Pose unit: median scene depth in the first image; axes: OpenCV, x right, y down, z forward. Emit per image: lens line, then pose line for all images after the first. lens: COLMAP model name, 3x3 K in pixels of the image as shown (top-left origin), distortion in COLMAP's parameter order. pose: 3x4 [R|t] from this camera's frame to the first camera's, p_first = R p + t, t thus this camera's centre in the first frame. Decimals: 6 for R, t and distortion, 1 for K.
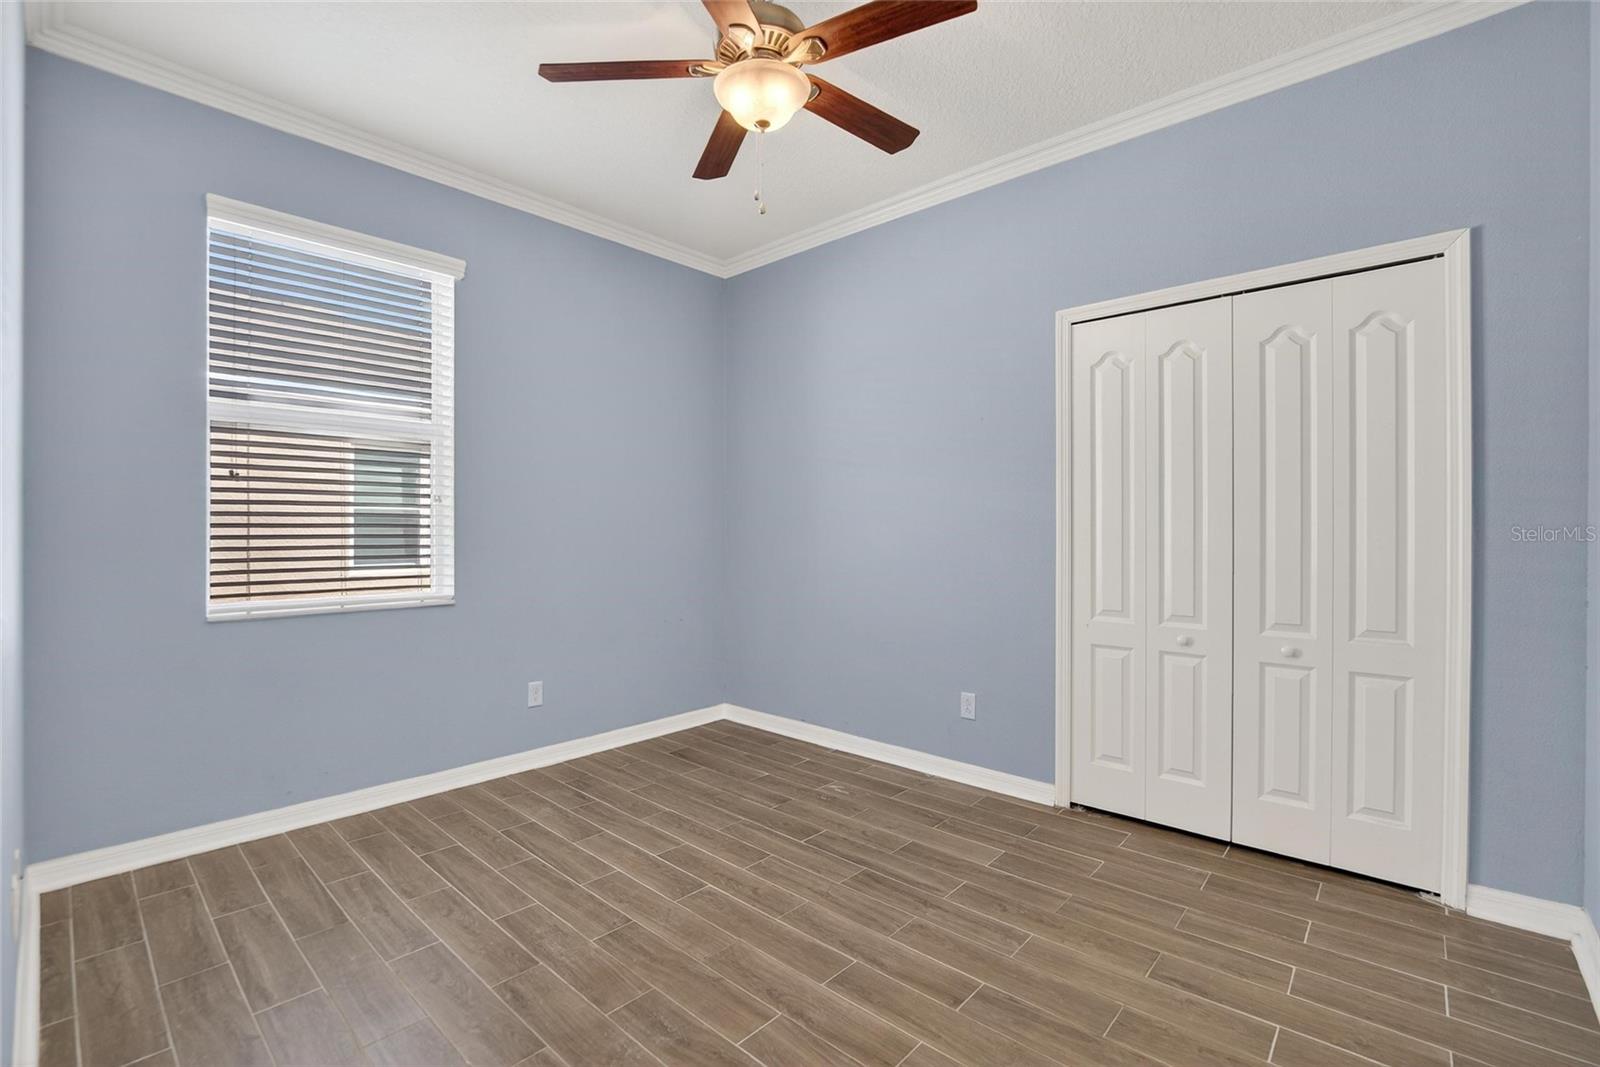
lens RADIAL K [[712.8, 0, 792.0], [0, 712.8, 525.1], [0, 0, 1]] dist [-0.027371, 0.001022]
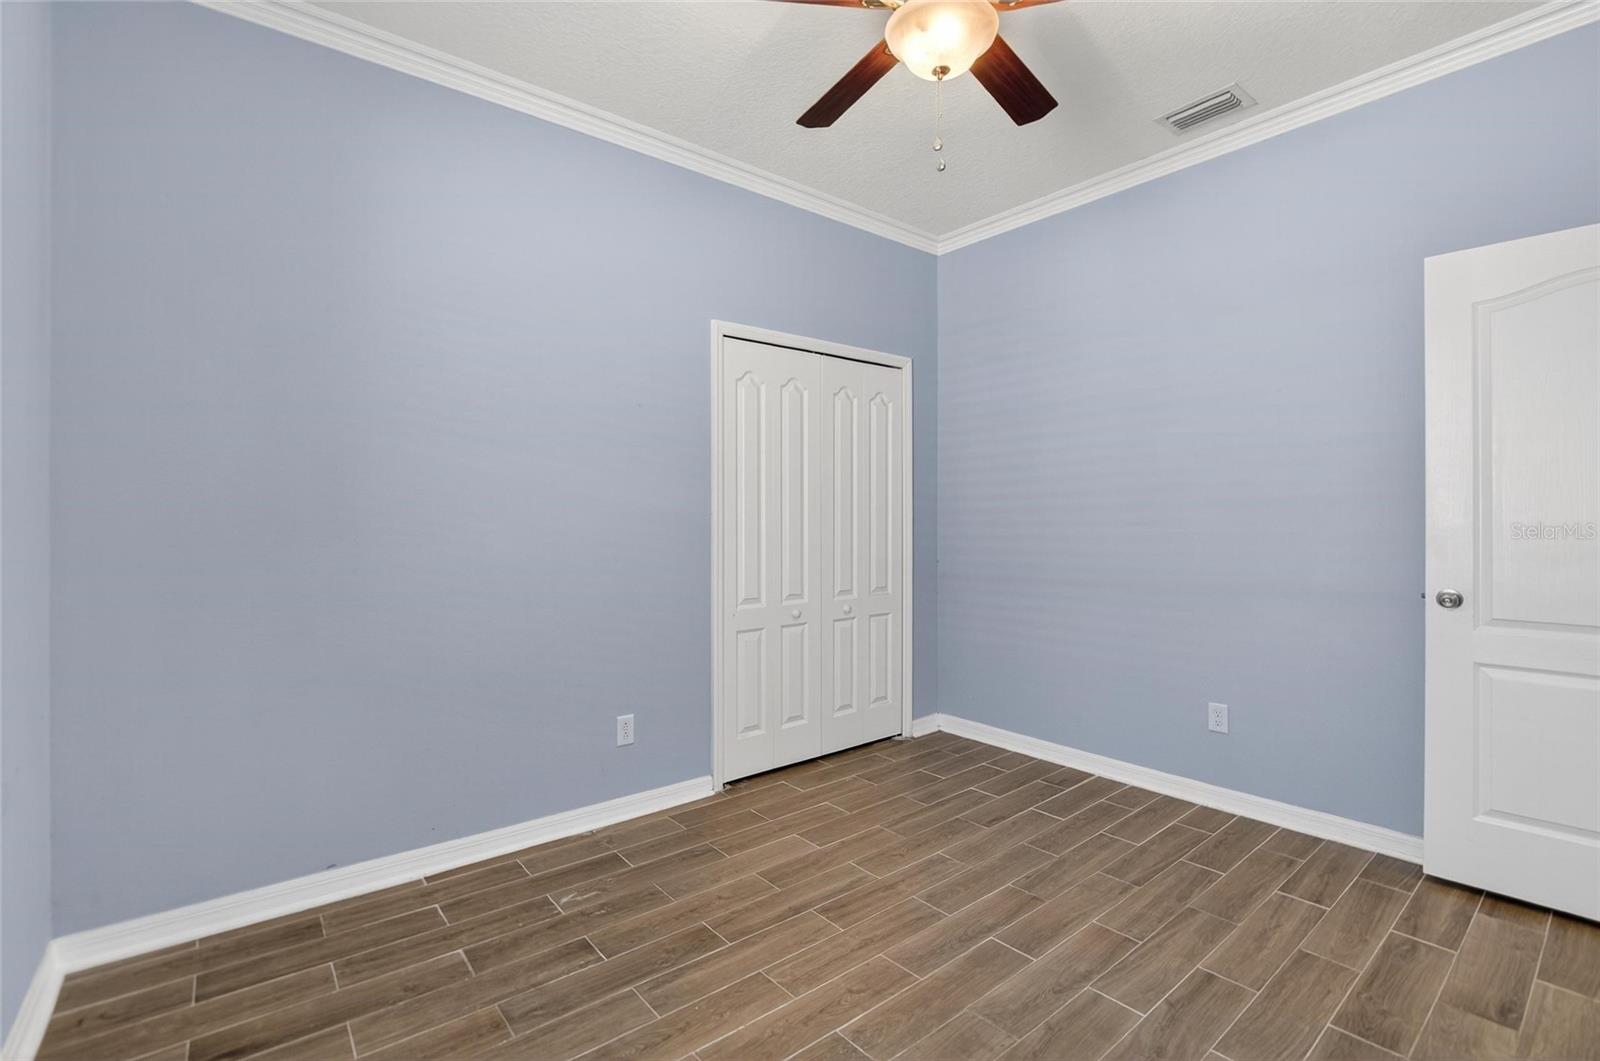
lens RADIAL K [[712.8, 0, 792.0], [0, 712.8, 522.1], [0, 0, 1]] dist [-0.027371, 0.001022]
pose [[0.152548, -0.007556, 0.988267, -0.739757], [-0.001154, 0.999969, 0.007824, -0.013186], [-0.988295, -0.002334, 0.152535, 0.839049]]
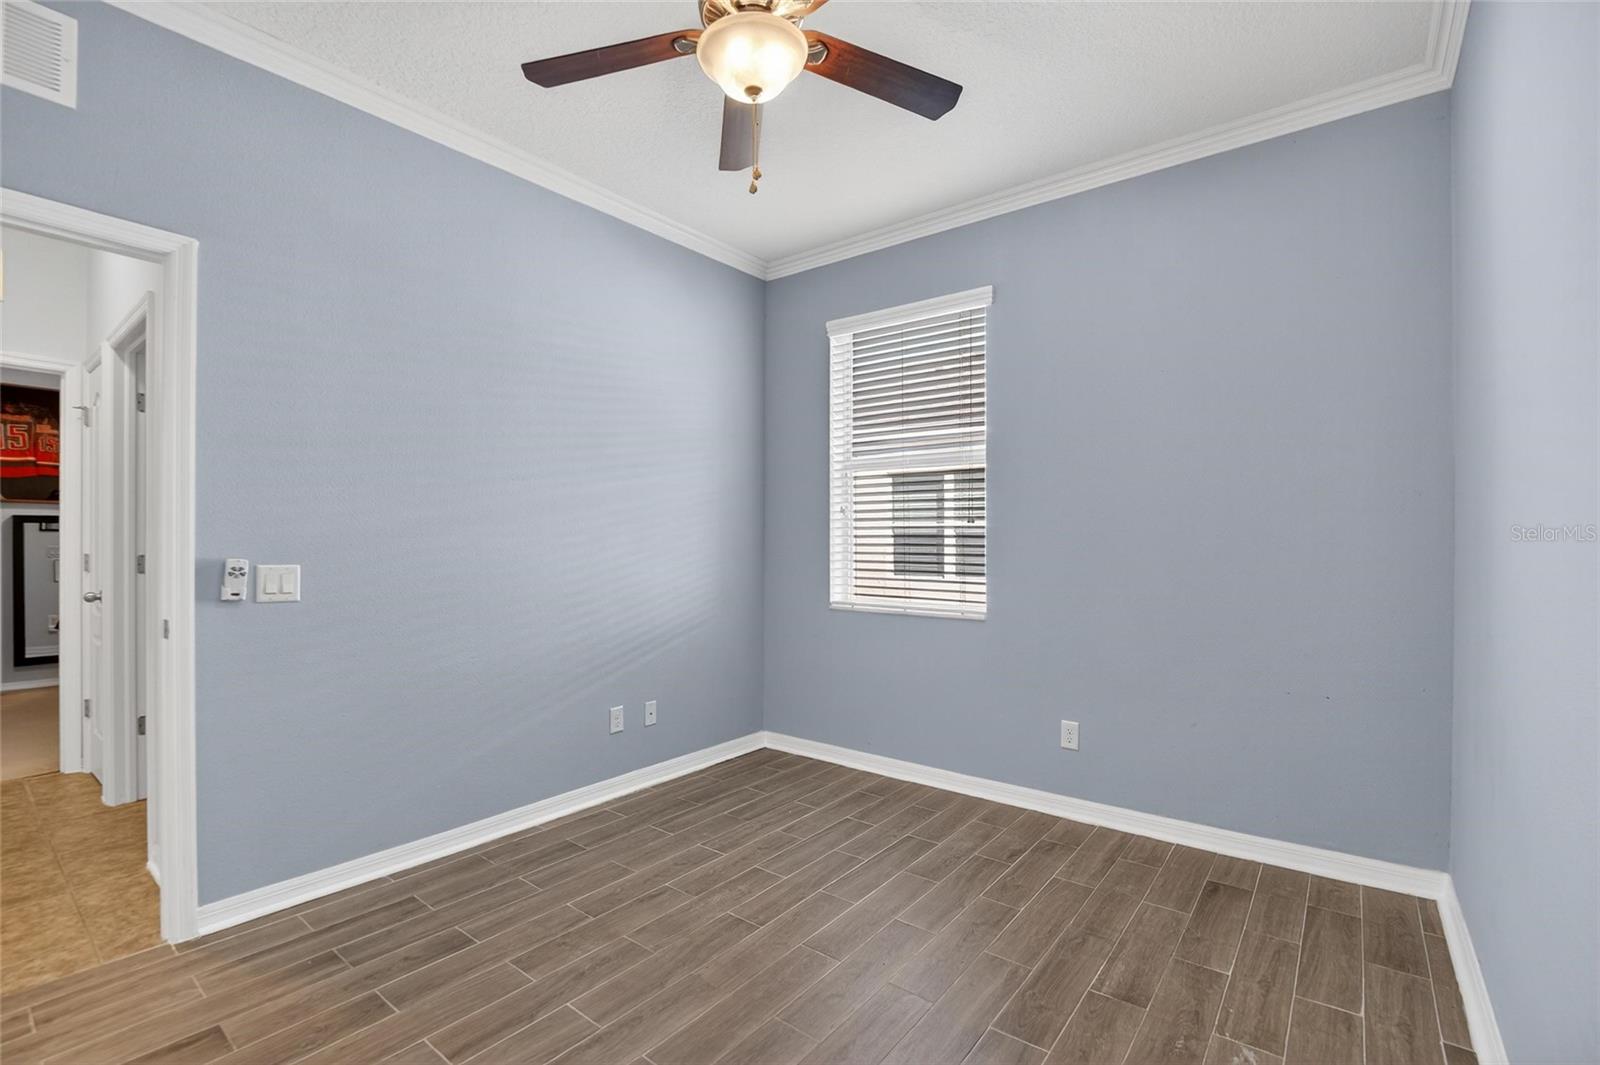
lens RADIAL K [[724.0, 0, 795.1], [0, 724.0, 543.7], [0, 0, 1]] dist [-0.022792, -0.000084]
pose [[0.080587, 0.007567, -0.996719, 0.679674], [0.002514, 0.999966, 0.007795, -0.012549], [0.996744, -0.003134, 0.080565, 0.783347]]
